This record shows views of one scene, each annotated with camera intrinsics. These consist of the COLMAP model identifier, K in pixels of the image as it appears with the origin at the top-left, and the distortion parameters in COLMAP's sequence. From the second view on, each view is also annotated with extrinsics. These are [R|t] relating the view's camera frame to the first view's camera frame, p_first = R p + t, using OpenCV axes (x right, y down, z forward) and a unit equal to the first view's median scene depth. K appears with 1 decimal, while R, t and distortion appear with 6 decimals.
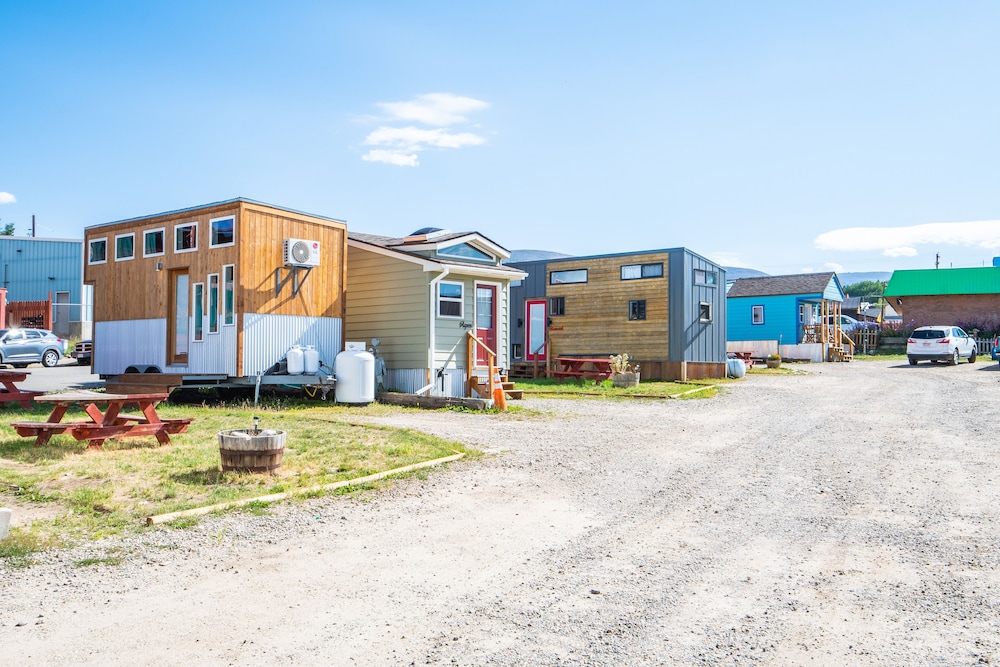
lens RADIAL K [[1233.1, 0, 500.1], [0, 1233.1, 334.3], [0, 0, 1]] dist [-0.008859, 0.000000]
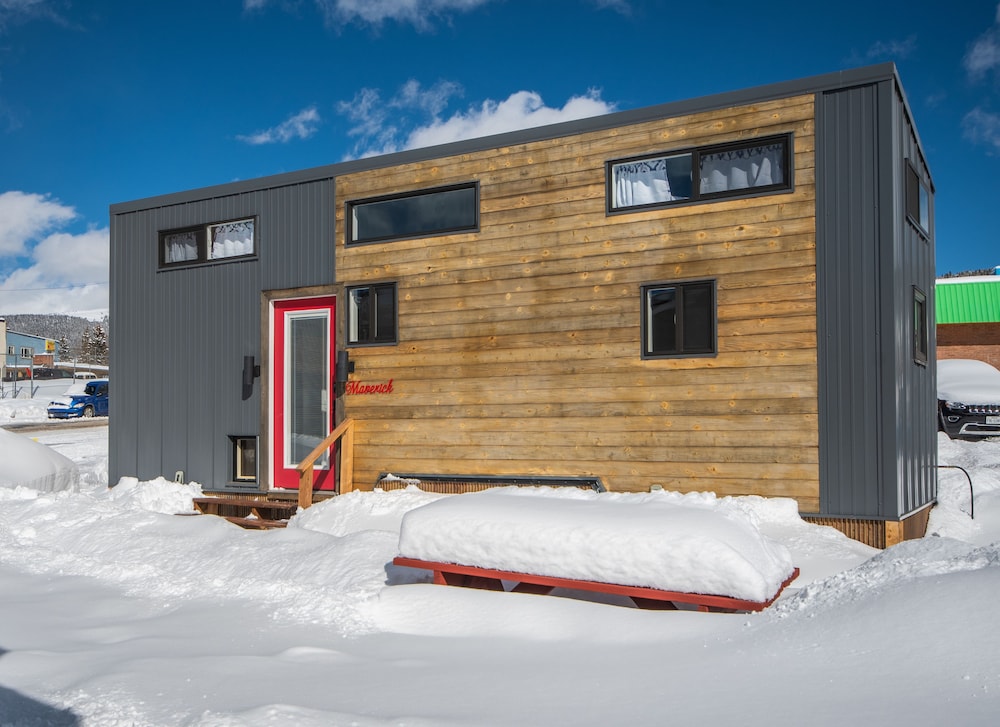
lens RADIAL K [[1188.6, 0, 499.9], [0, 1188.6, 365.1], [0, 0, 1]] dist [-0.015275, 0.000000]
pose [[0.983602, -0.010026, 0.180077, 0.025557], [0.011487, 0.999909, -0.007073, -0.008027], [-0.179989, 0.009026, 0.983627, 0.738779]]
